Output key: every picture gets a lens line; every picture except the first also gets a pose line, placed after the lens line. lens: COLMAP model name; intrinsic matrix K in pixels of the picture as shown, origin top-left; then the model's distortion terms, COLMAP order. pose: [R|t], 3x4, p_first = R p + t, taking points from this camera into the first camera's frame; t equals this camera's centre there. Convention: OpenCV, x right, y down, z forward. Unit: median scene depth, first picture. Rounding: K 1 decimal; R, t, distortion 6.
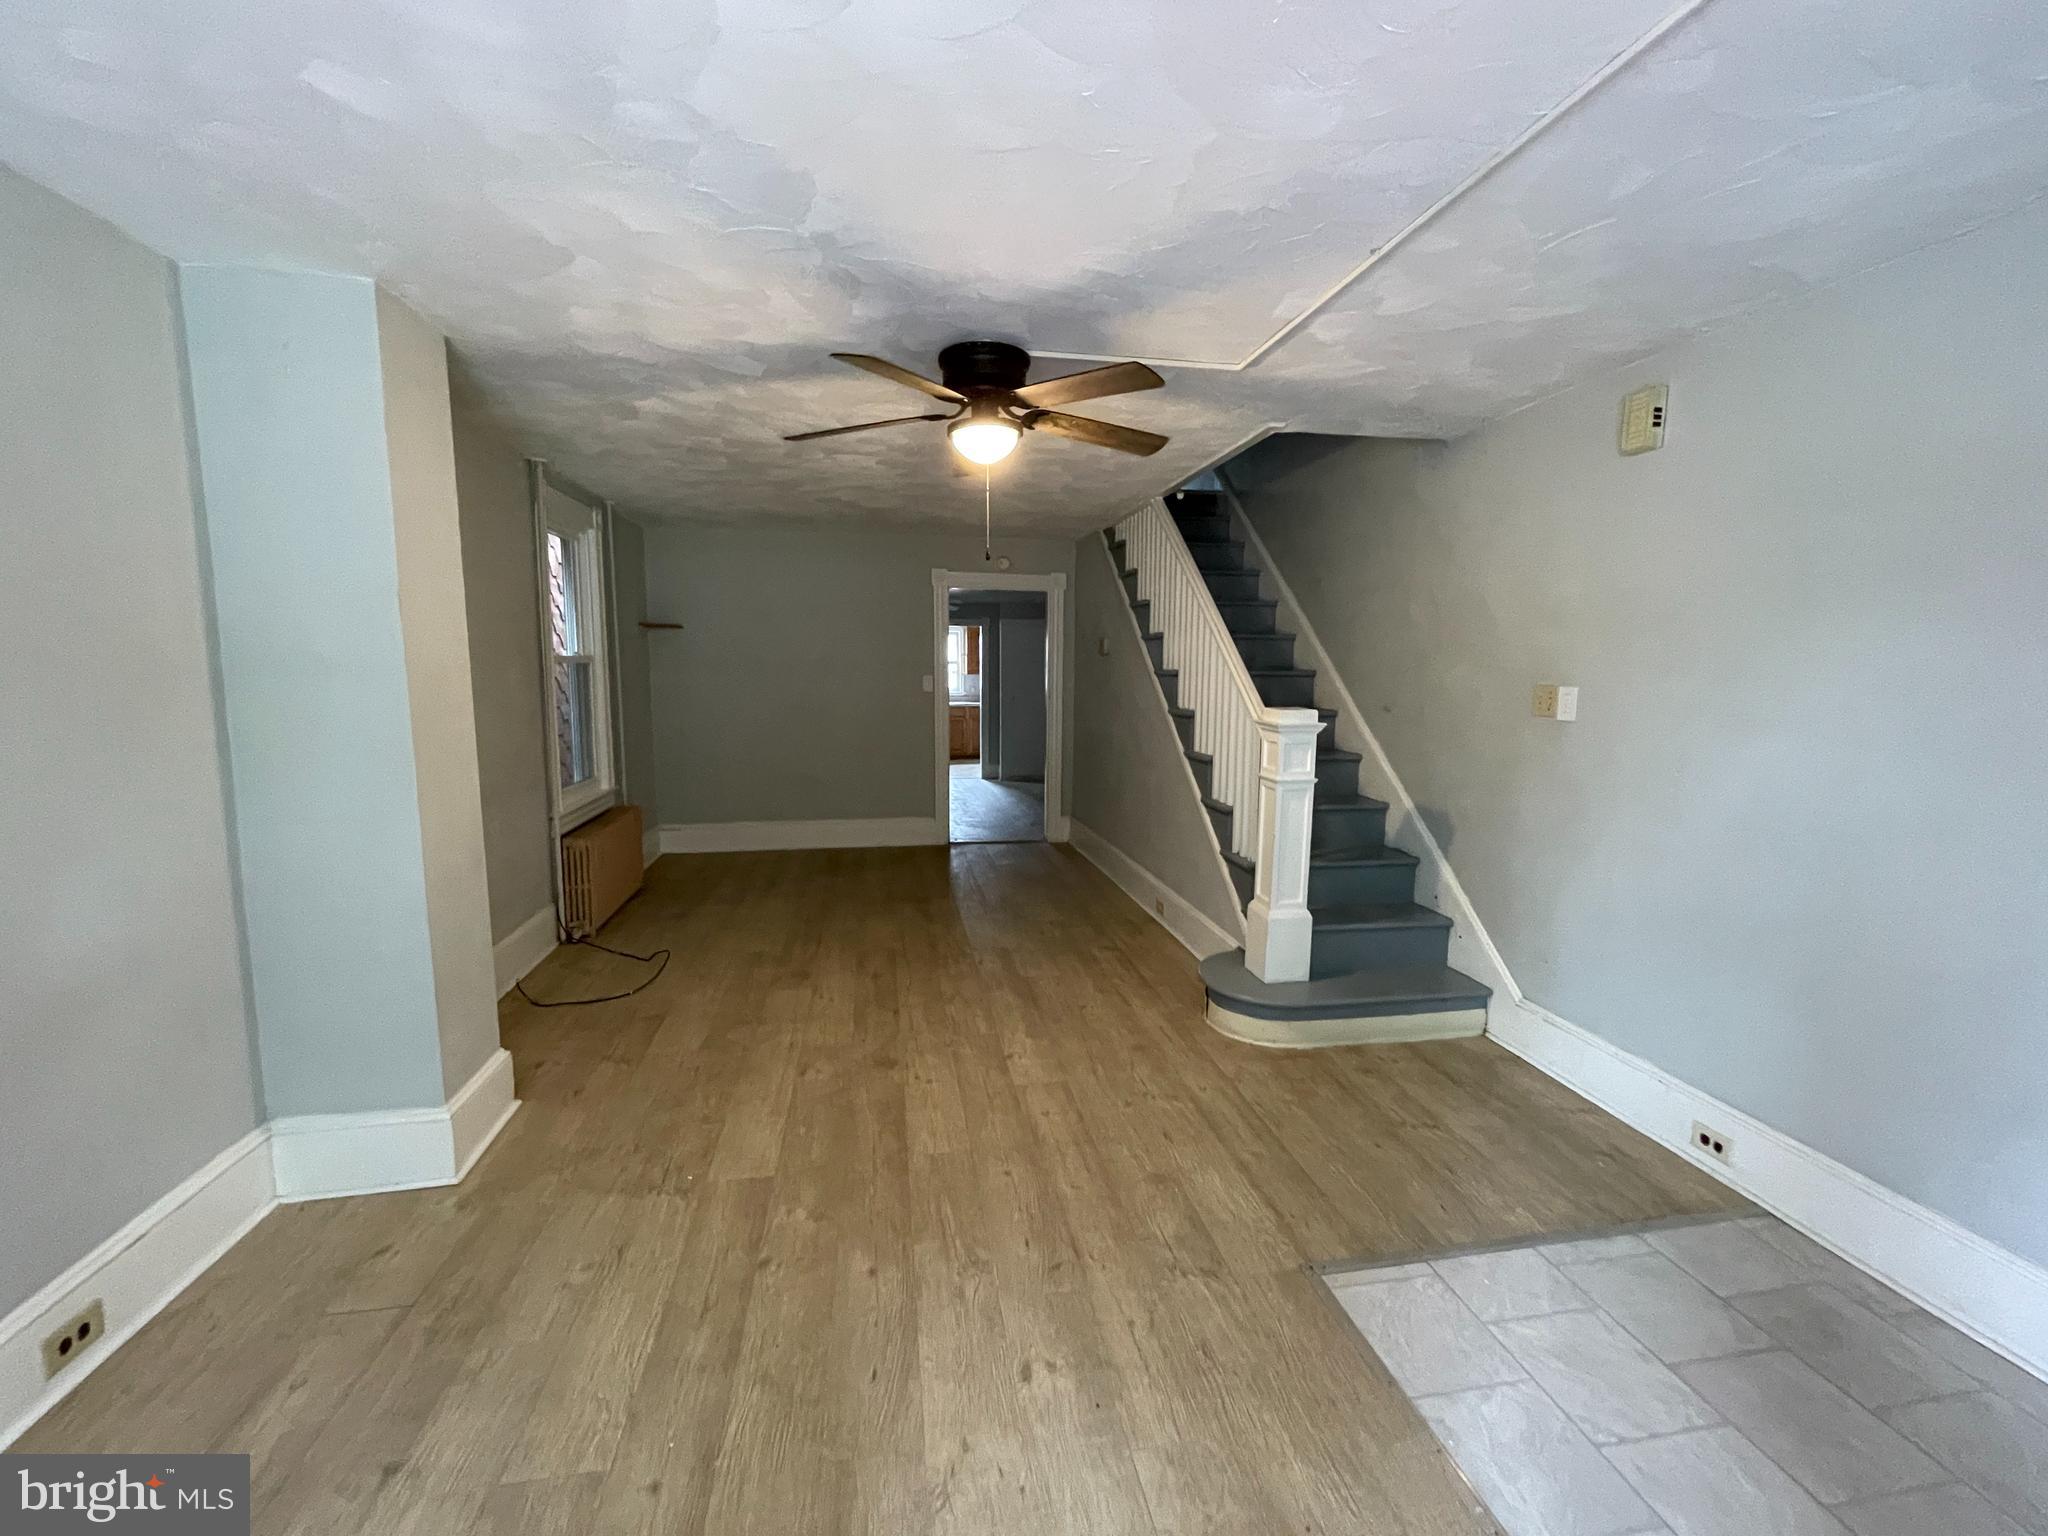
lens RADIAL K [[836.3, 0, 1015.8], [0, 836.3, 766.5], [0, 0, 1]] dist [-0.002889, 0.000052]
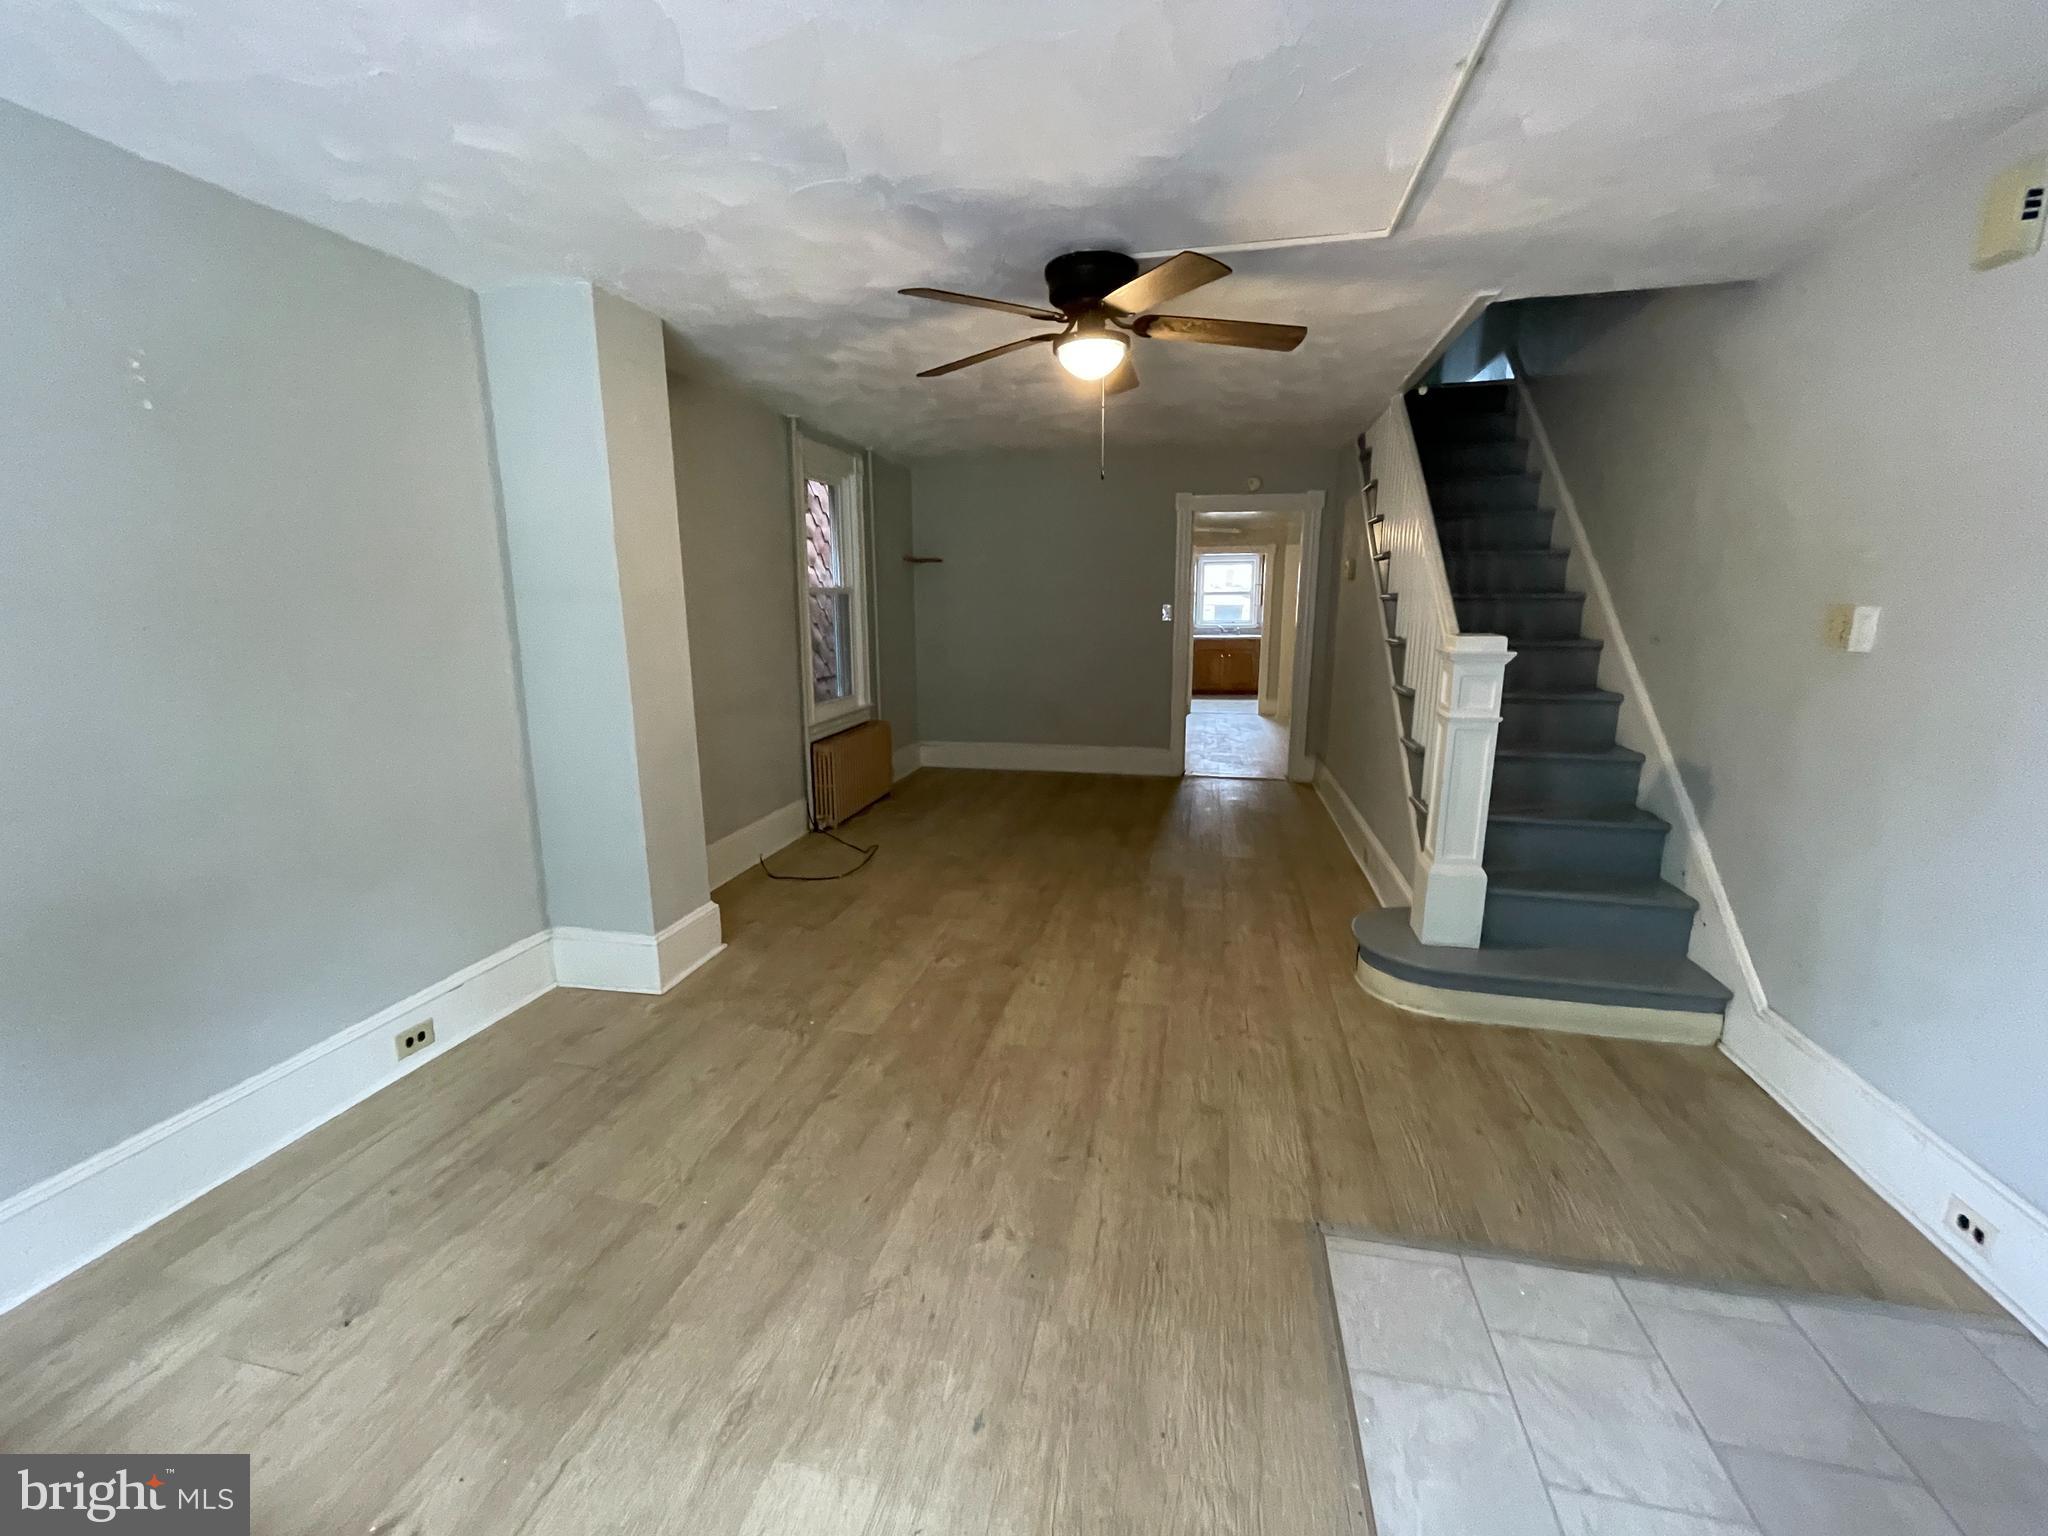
lens RADIAL K [[836.3, 0, 1015.8], [0, 836.3, 766.5], [0, 0, 1]] dist [-0.002889, 0.000052]
pose [[0.924429, 0.065707, -0.375651, 0.257152], [-0.036707, 0.995802, 0.083850, 0.012303], [0.379583, -0.063725, 0.922960, 0.022788]]
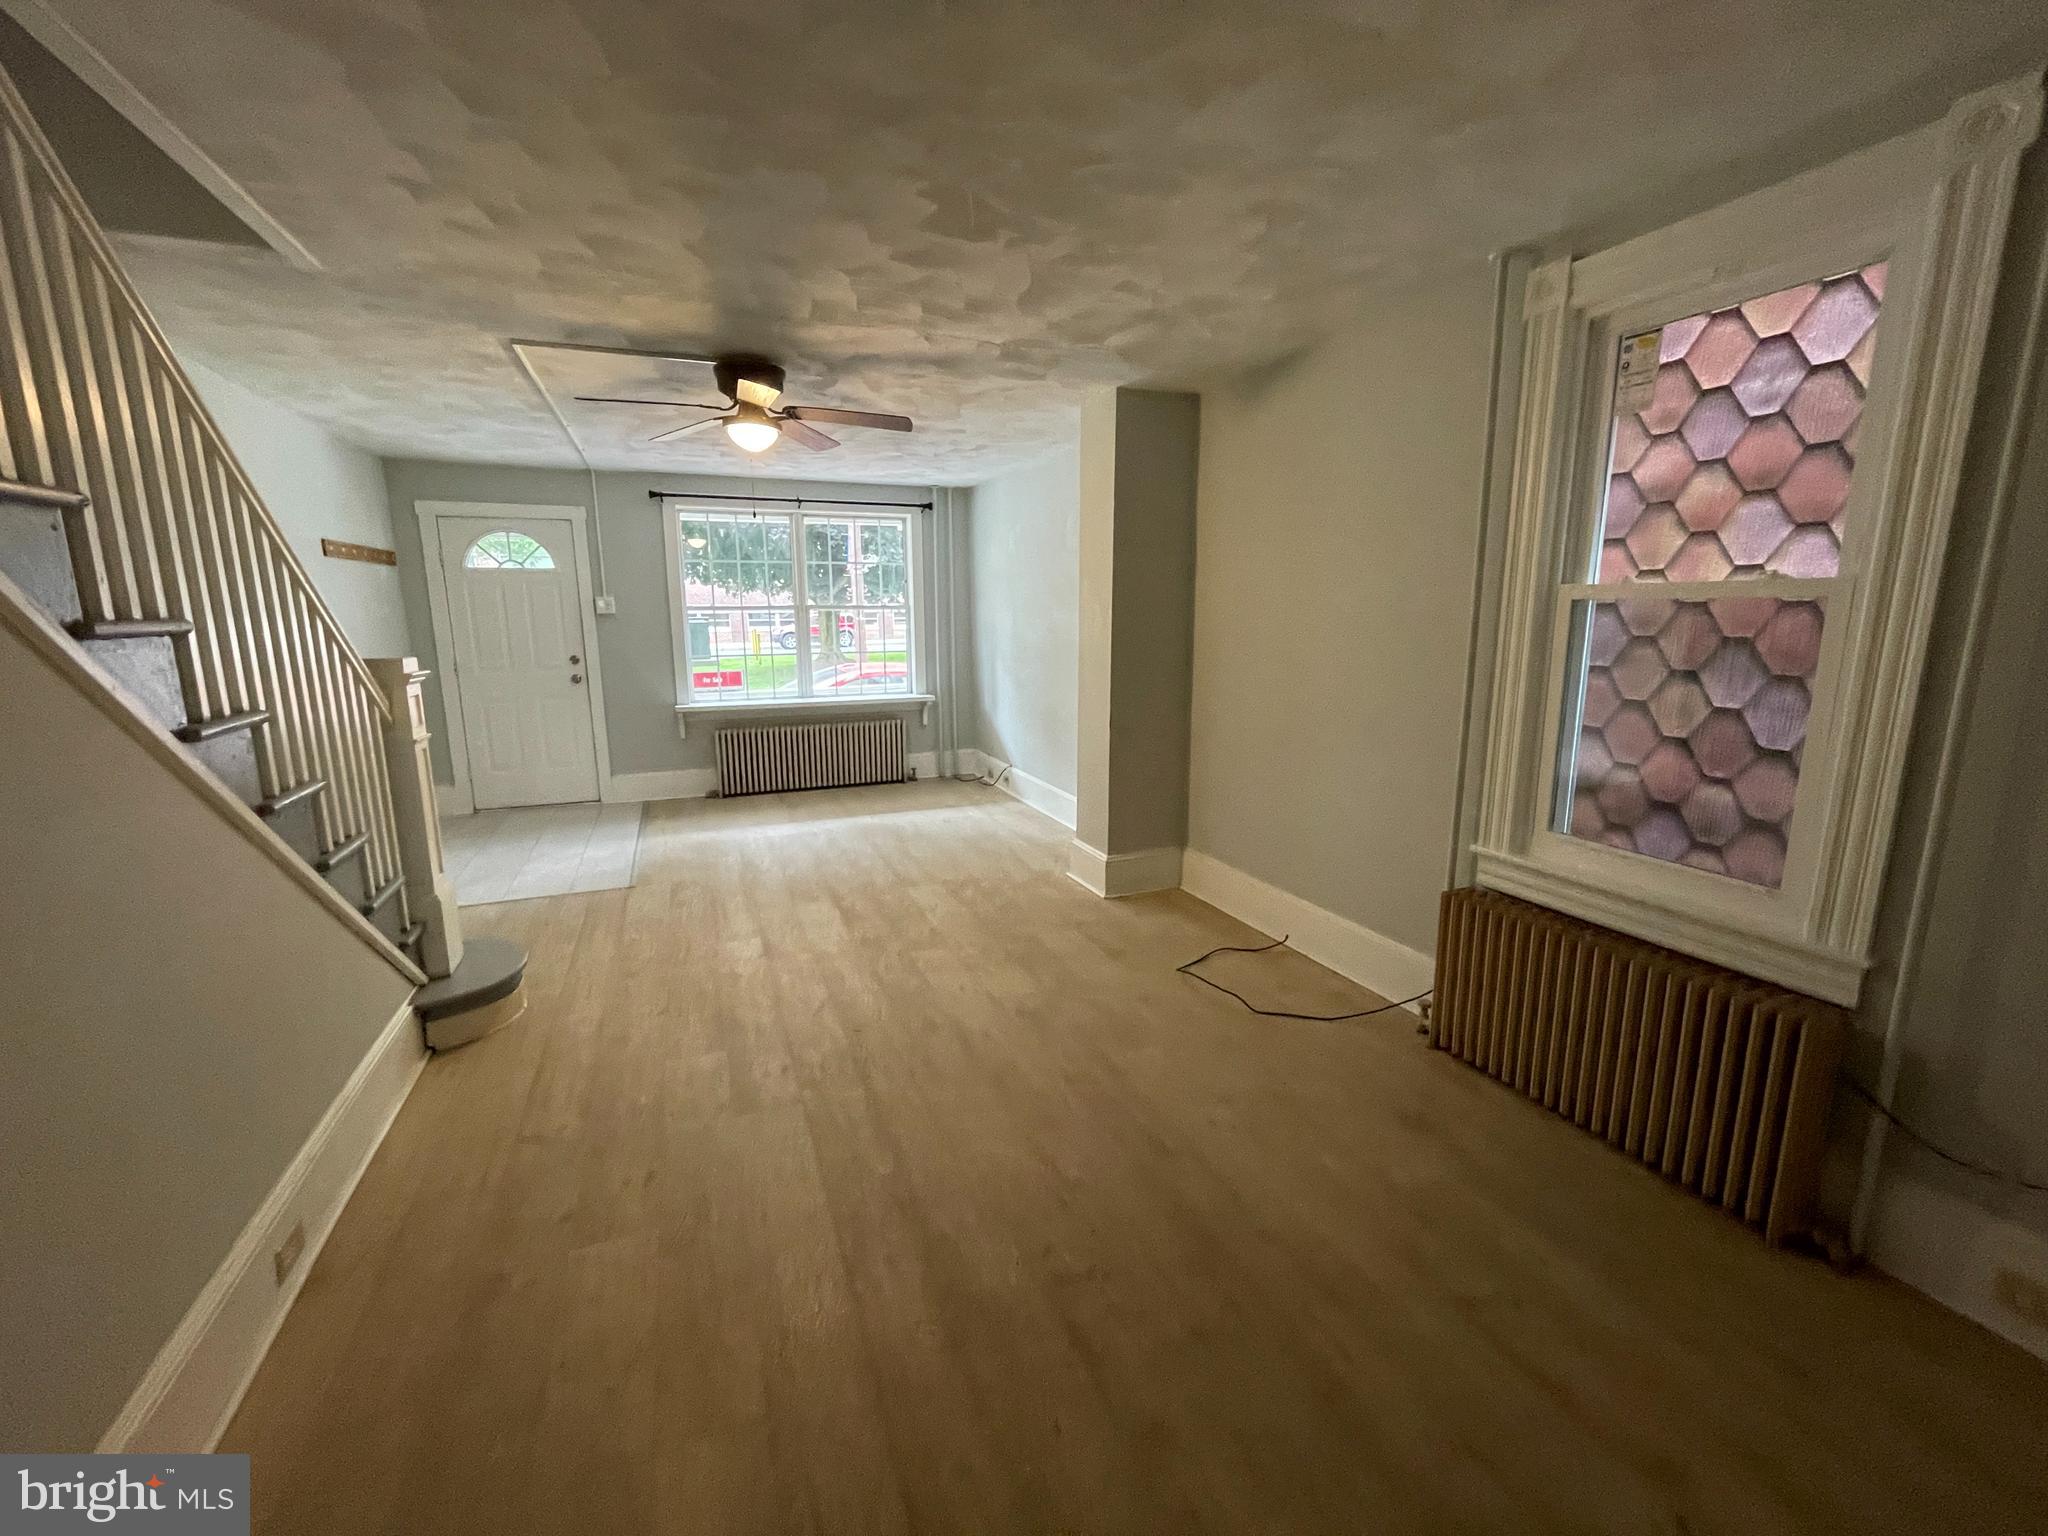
lens RADIAL K [[836.3, 0, 1015.8], [0, 836.3, 766.5], [0, 0, 1]] dist [-0.002889, 0.000052]
pose [[-0.976923, 0.042001, -0.209421, -0.129840], [-0.024239, 0.952340, 0.304074, -0.271776], [0.212211, 0.302133, -0.929345, 2.245926]]
